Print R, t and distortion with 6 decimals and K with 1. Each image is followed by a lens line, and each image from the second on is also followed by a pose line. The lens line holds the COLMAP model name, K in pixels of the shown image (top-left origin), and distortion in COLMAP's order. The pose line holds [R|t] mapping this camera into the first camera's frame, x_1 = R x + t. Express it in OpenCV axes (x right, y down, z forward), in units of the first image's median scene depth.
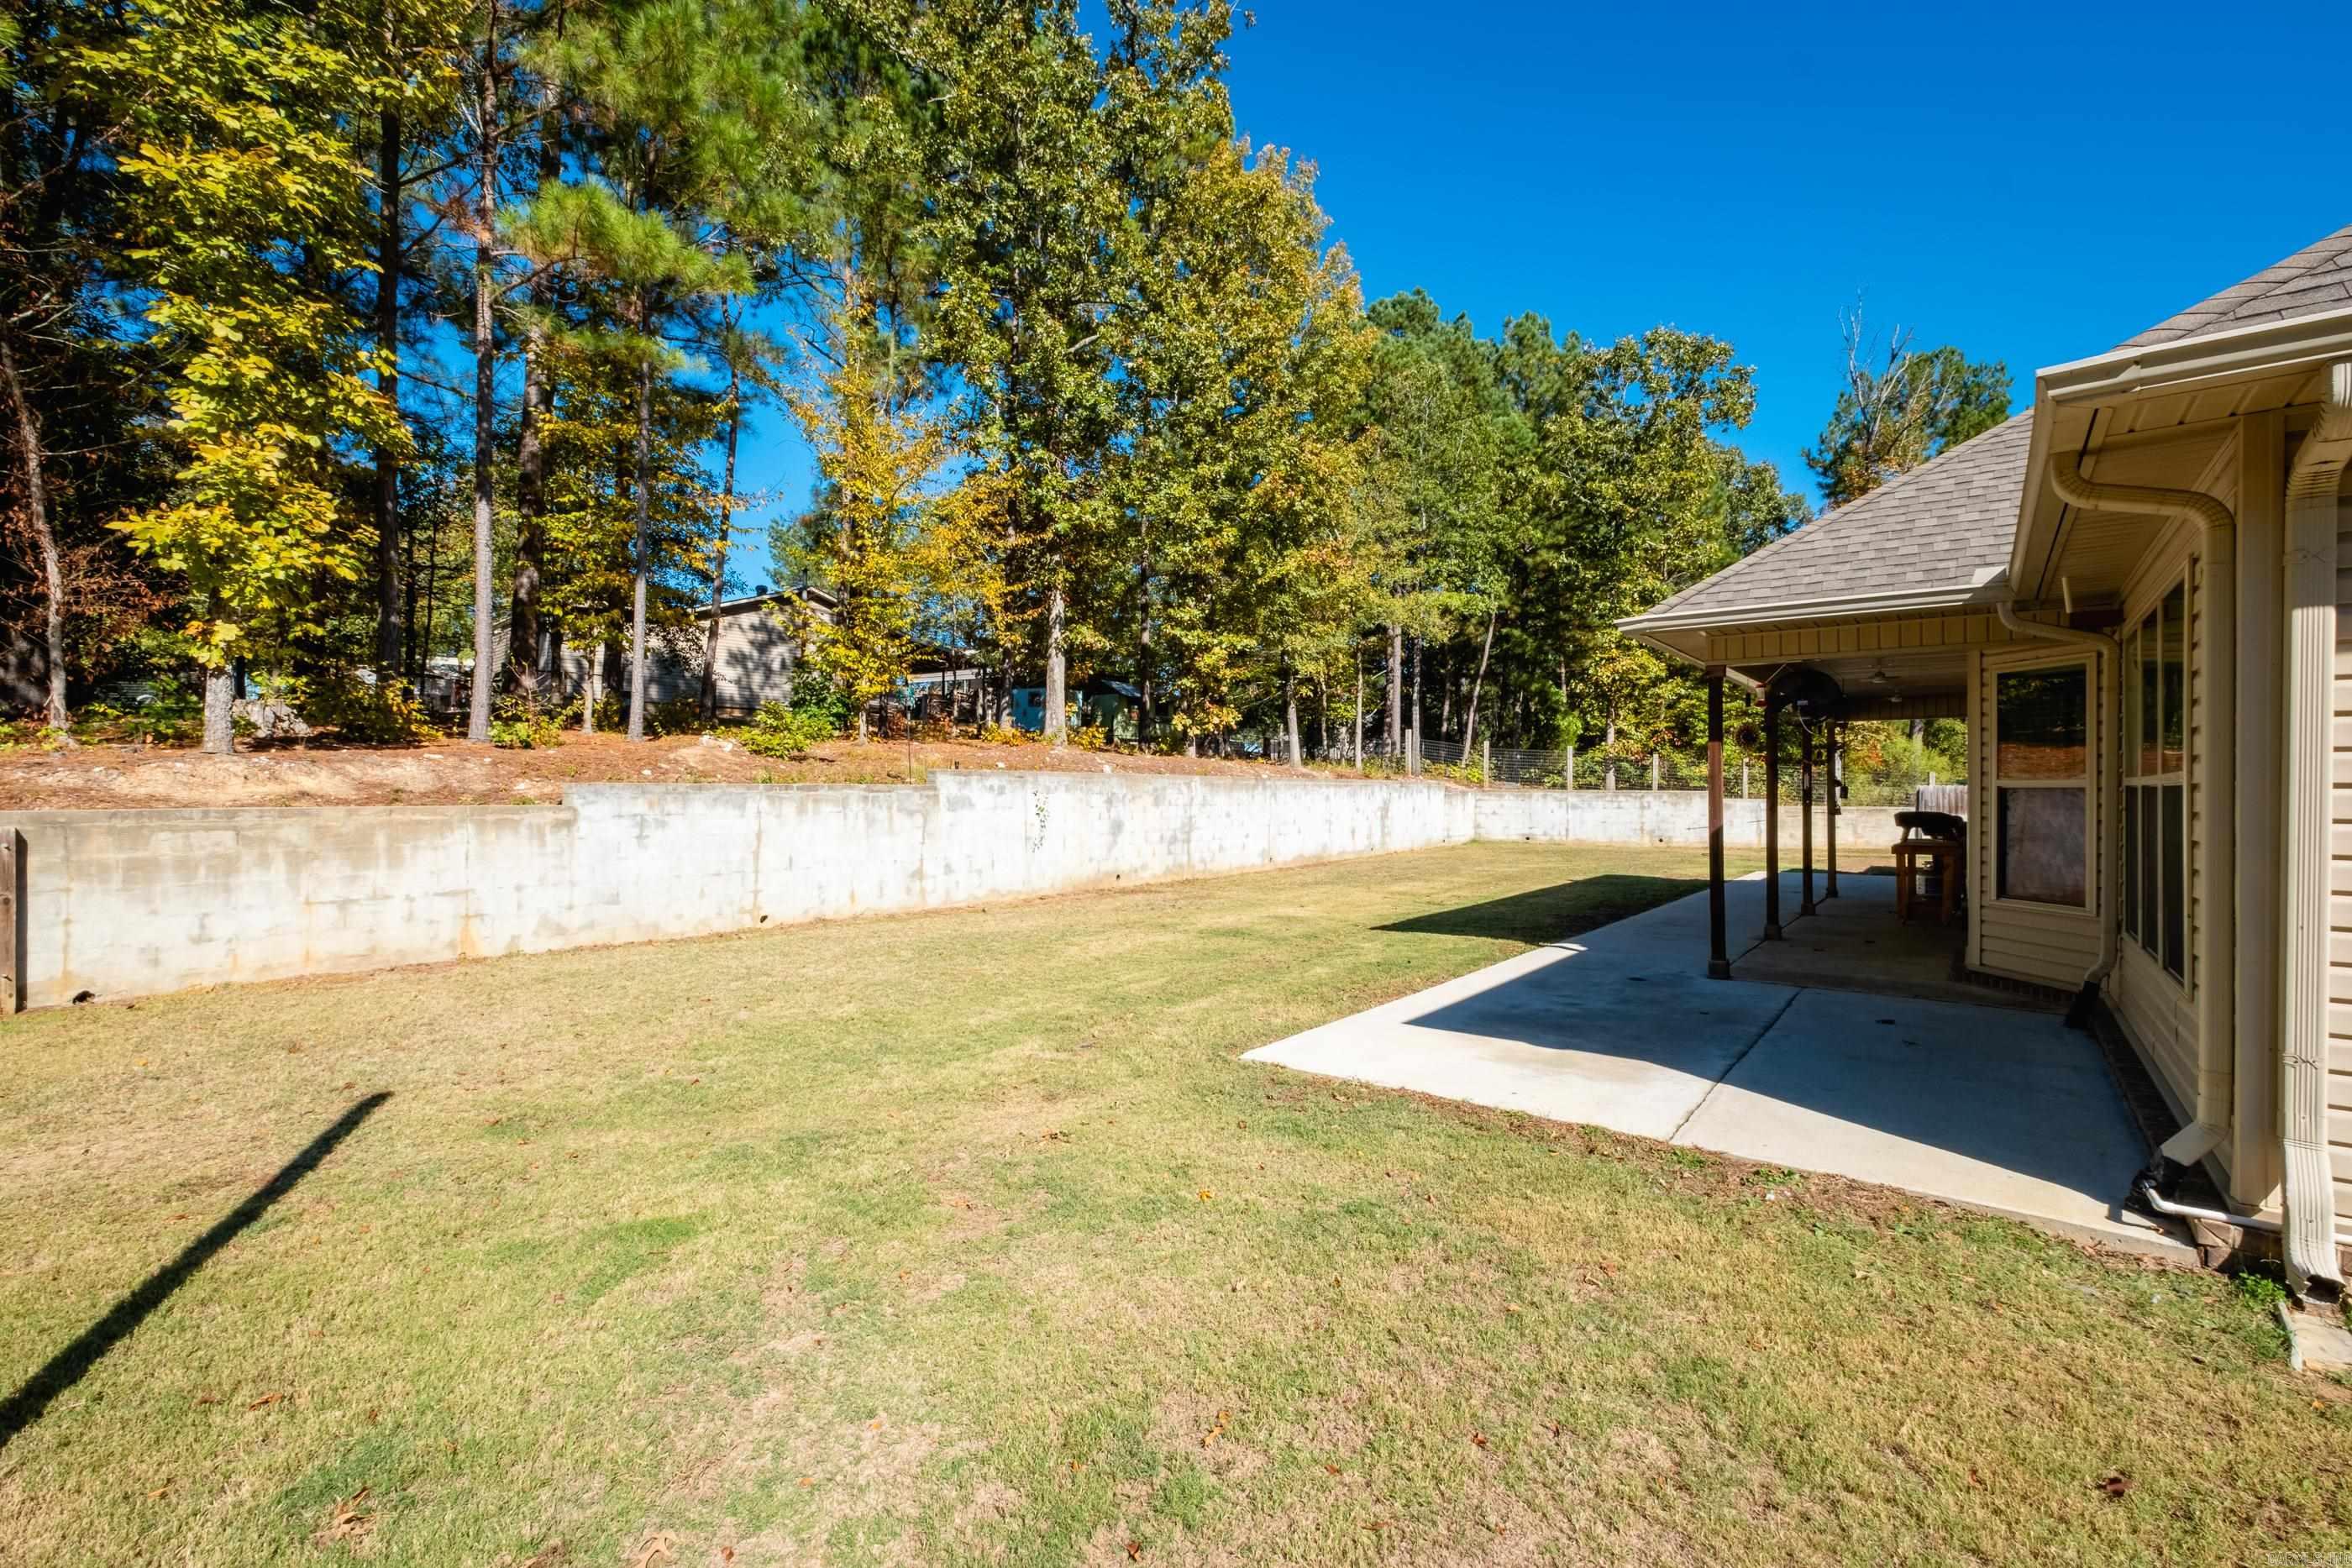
lens RADIAL K [[1014.2, 0, 1185.4], [0, 1014.2, 777.9], [0, 0, 1]] dist [0.005020, -0.004138]
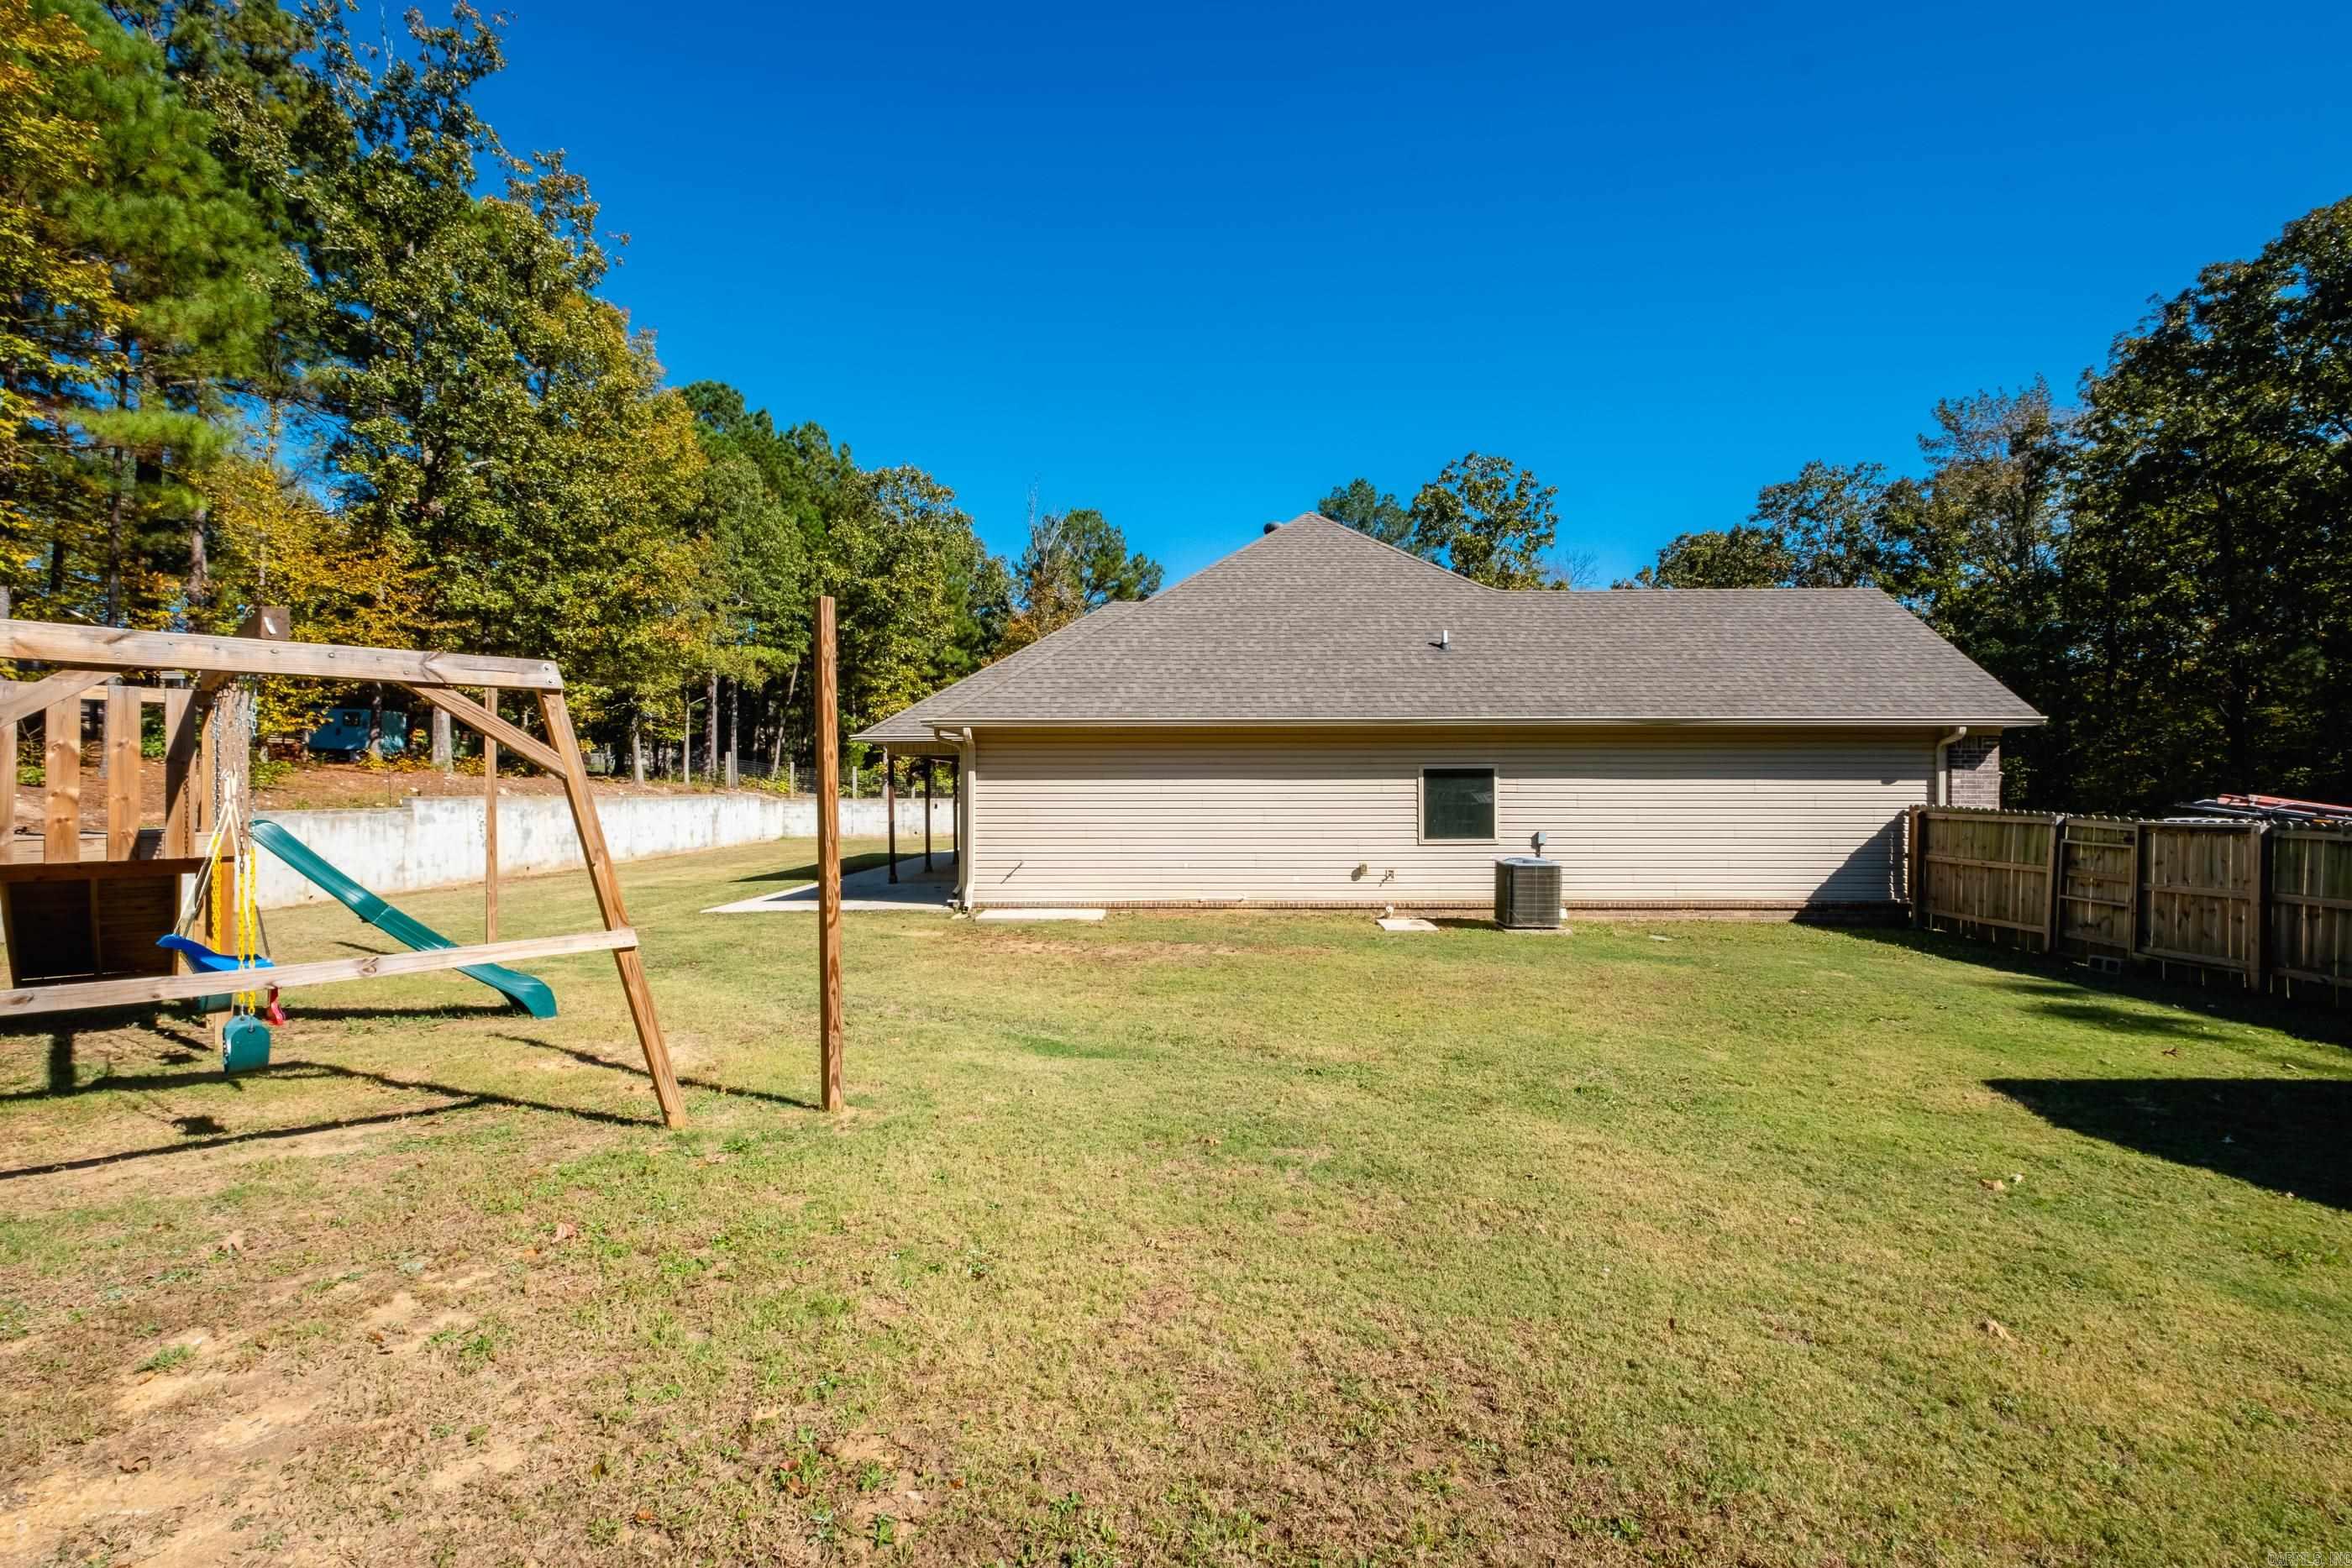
lens RADIAL K [[1014.2, 0, 1183.0], [0, 1014.2, 782.5], [0, 0, 1]] dist [0.005020, -0.004138]
pose [[0.790977, -0.004037, 0.611833, -0.143875], [0.002775, 0.999992, 0.003010, -0.016958], [-0.611840, -0.000682, 0.790982, -0.471184]]
